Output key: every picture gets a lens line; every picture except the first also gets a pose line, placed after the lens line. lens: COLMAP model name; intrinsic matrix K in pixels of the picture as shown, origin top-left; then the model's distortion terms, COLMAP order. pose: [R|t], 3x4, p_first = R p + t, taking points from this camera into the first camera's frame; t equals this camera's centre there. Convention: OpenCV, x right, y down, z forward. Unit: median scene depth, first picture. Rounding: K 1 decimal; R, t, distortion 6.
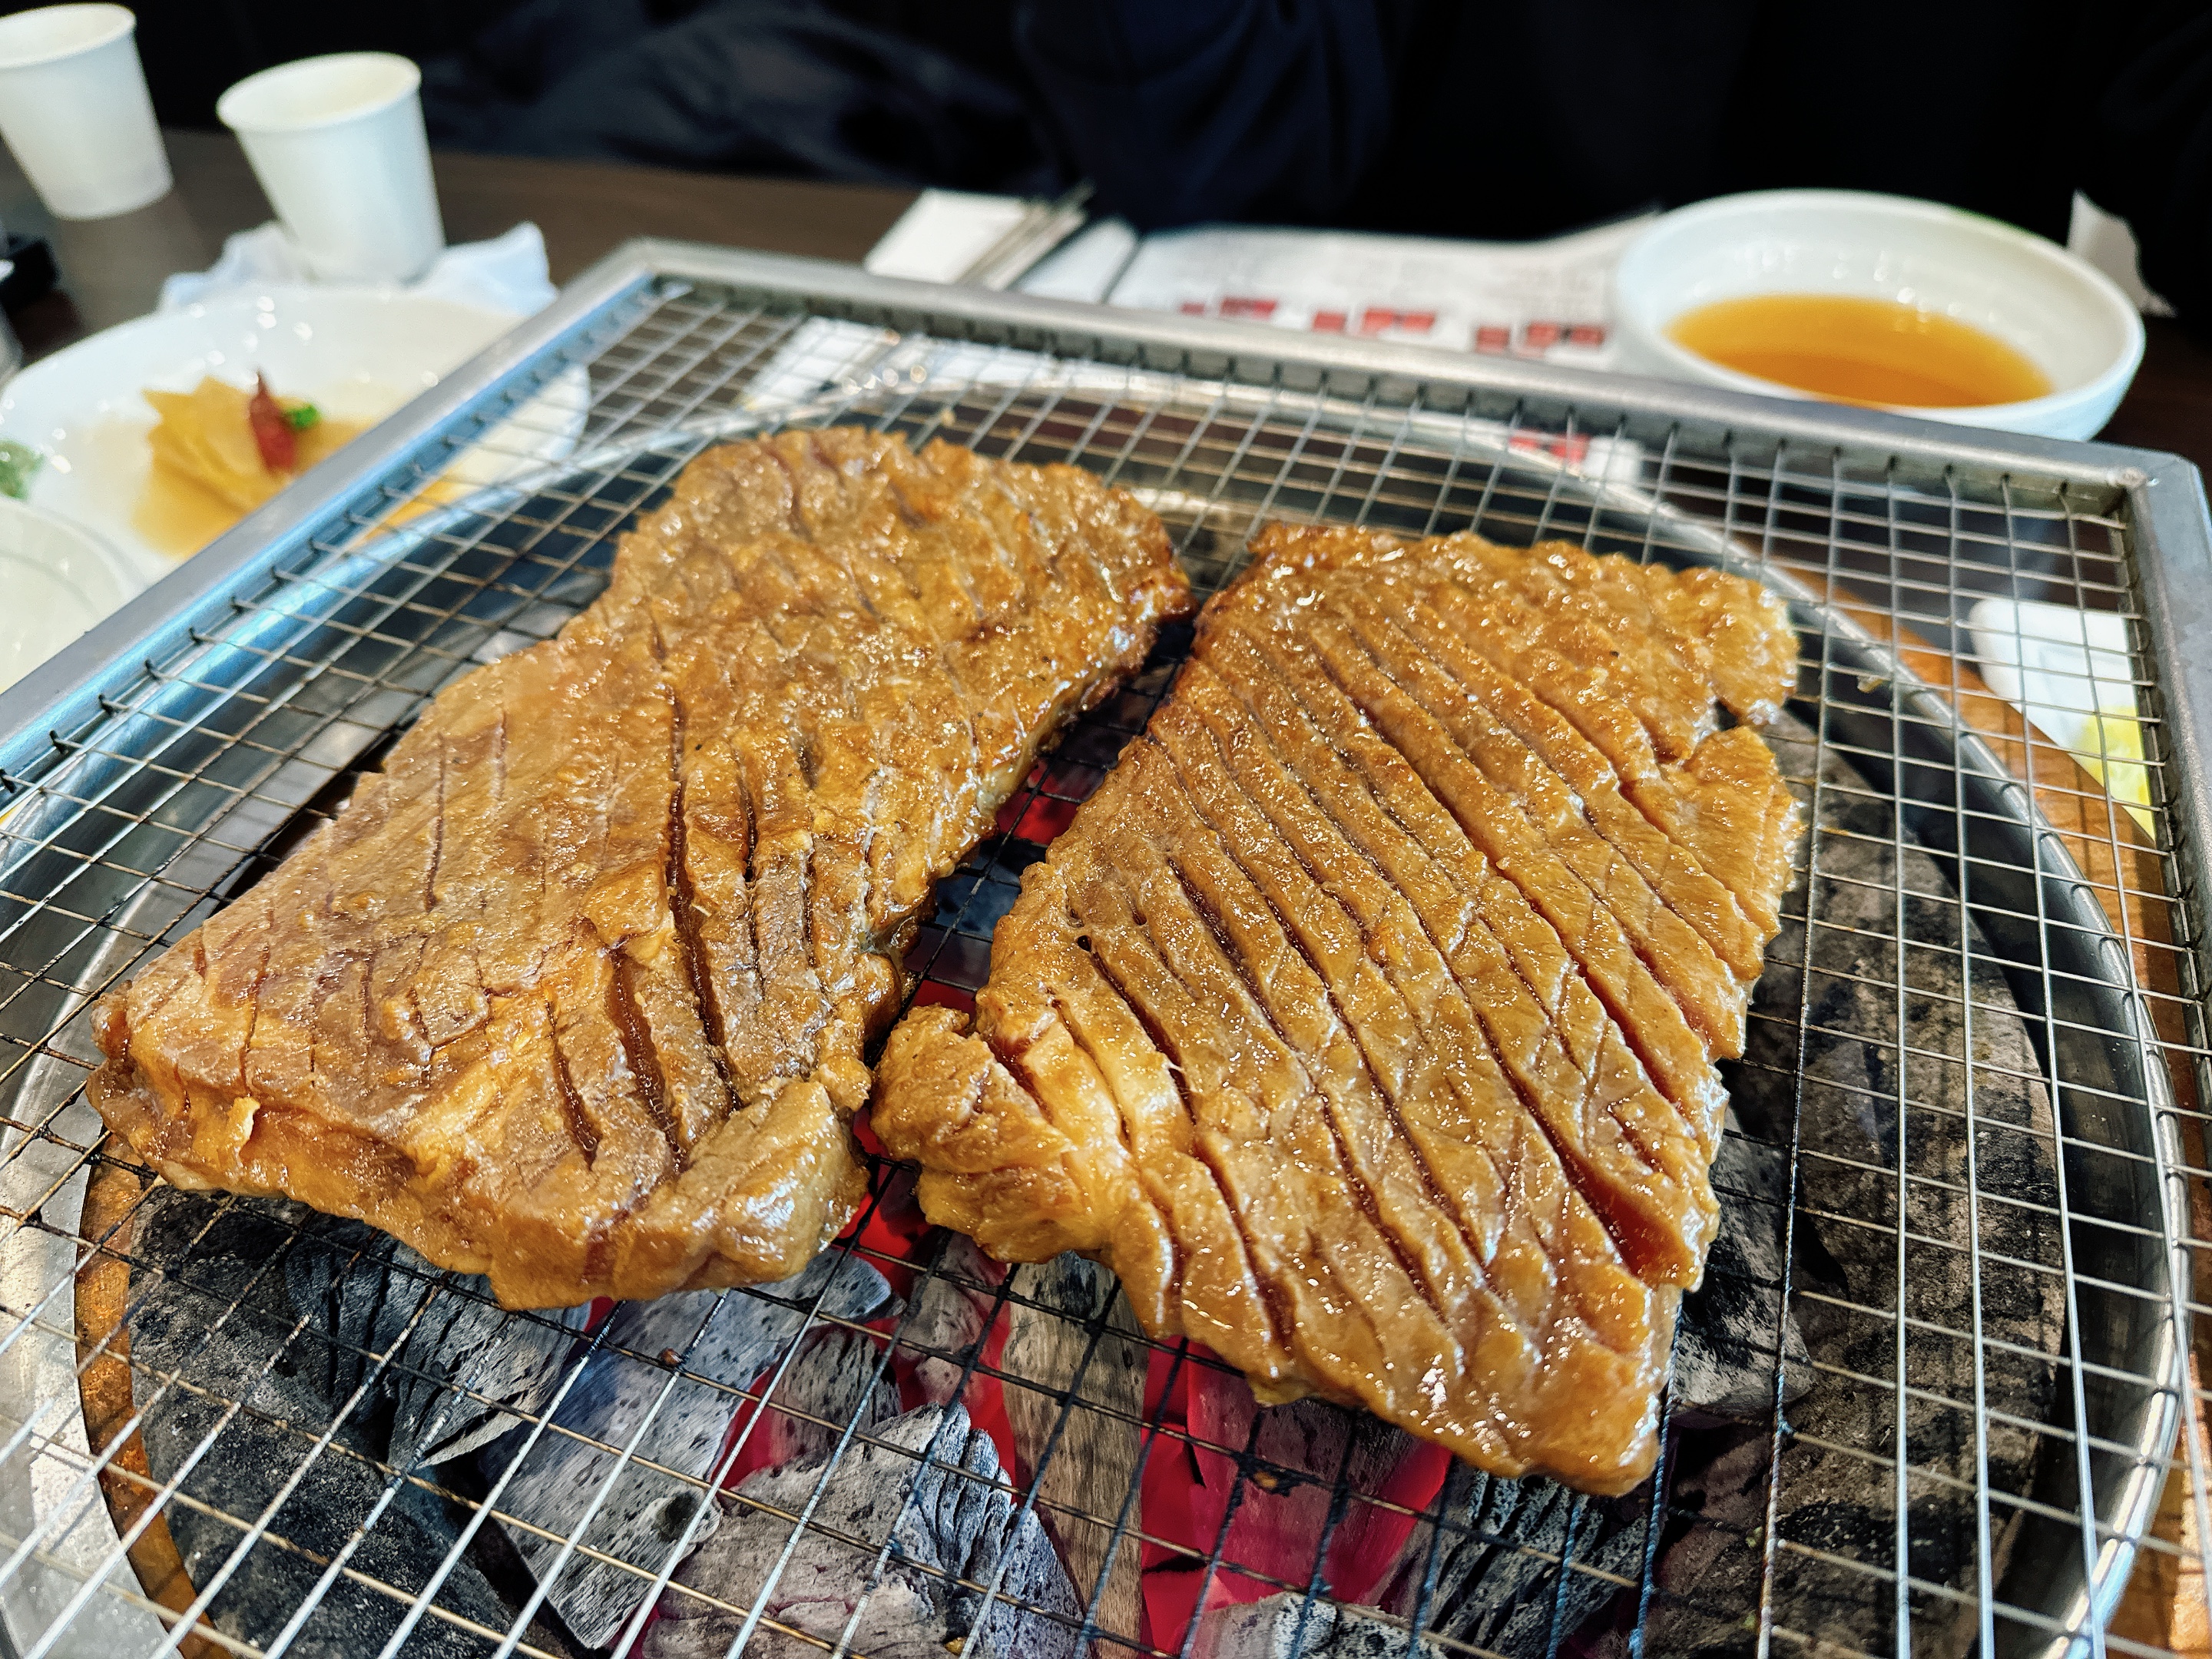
lens RADIAL K [[1607.5, 0, 1107.6], [0, 1607.5, 835.8], [0, 0, 1]] dist [0.011163, 0.000367]
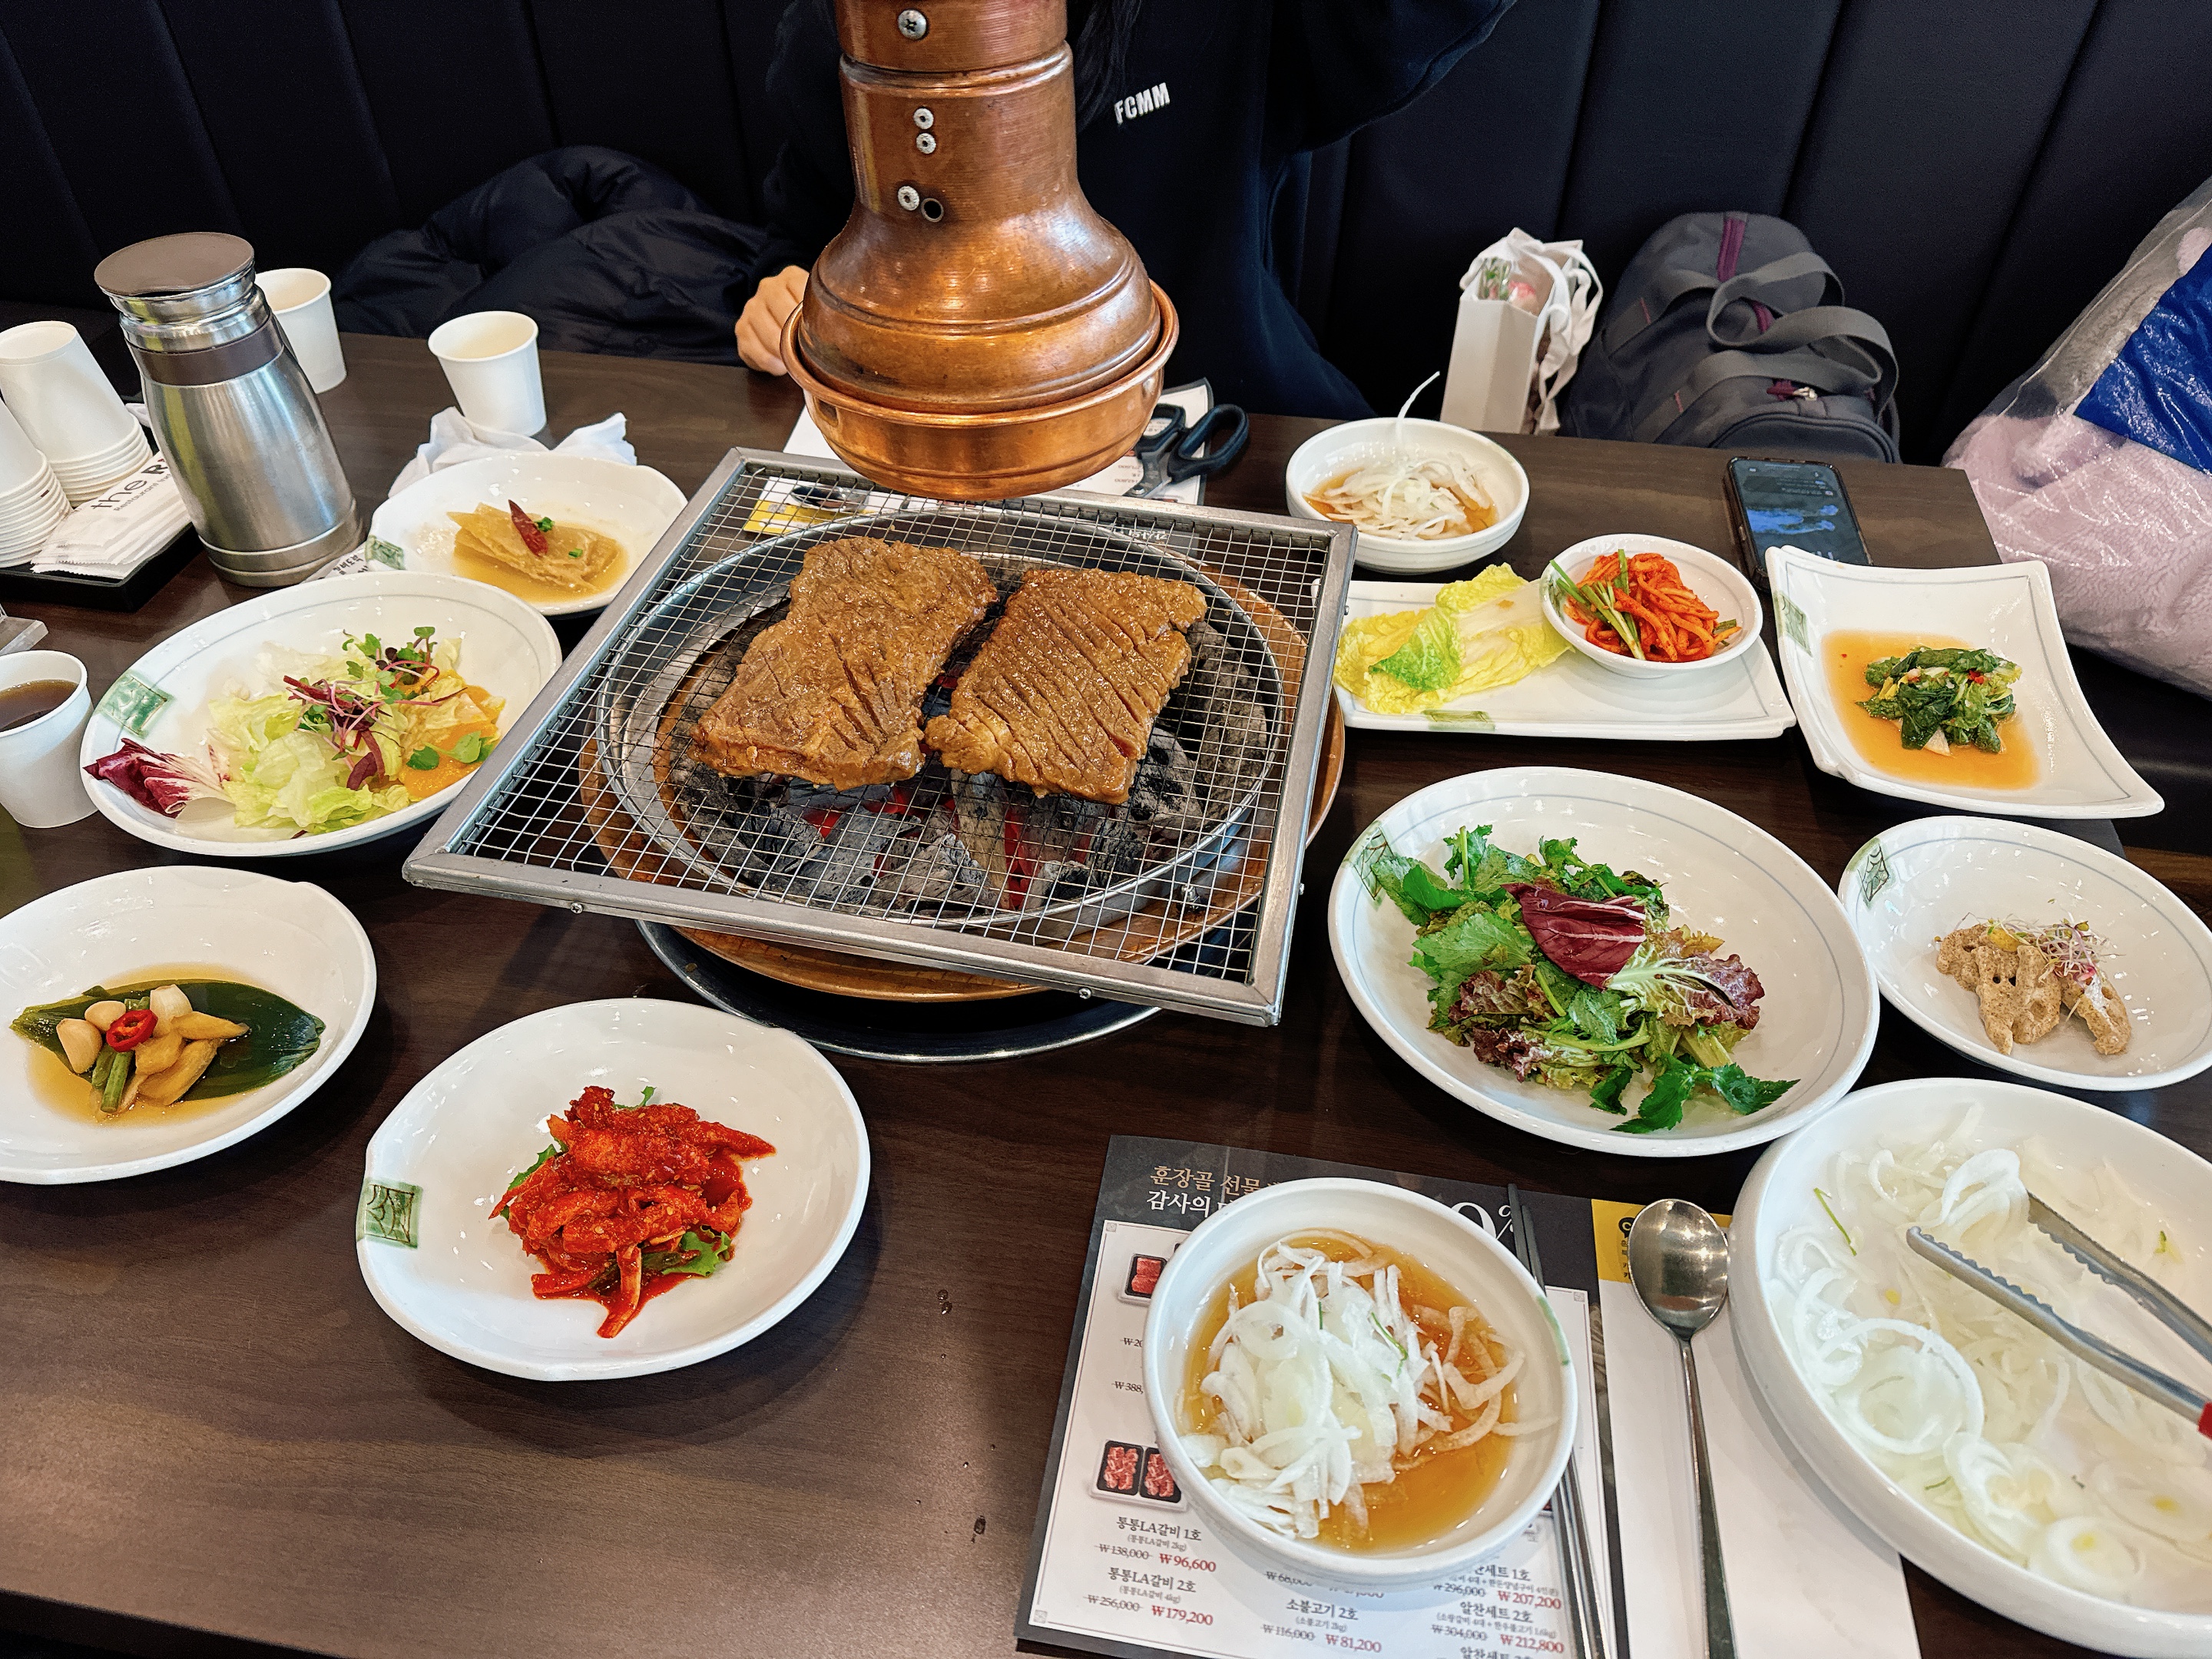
lens RADIAL K [[1607.5, 0, 1110.2], [0, 1607.5, 823.6], [0, 0, 1]] dist [0.011163, 0.000367]
pose [[0.987964, -0.063924, 0.140855, -0.213974], [0.064479, 0.997919, 0.000620, 0.318644], [-0.140601, 0.008470, 0.990030, -2.204380]]
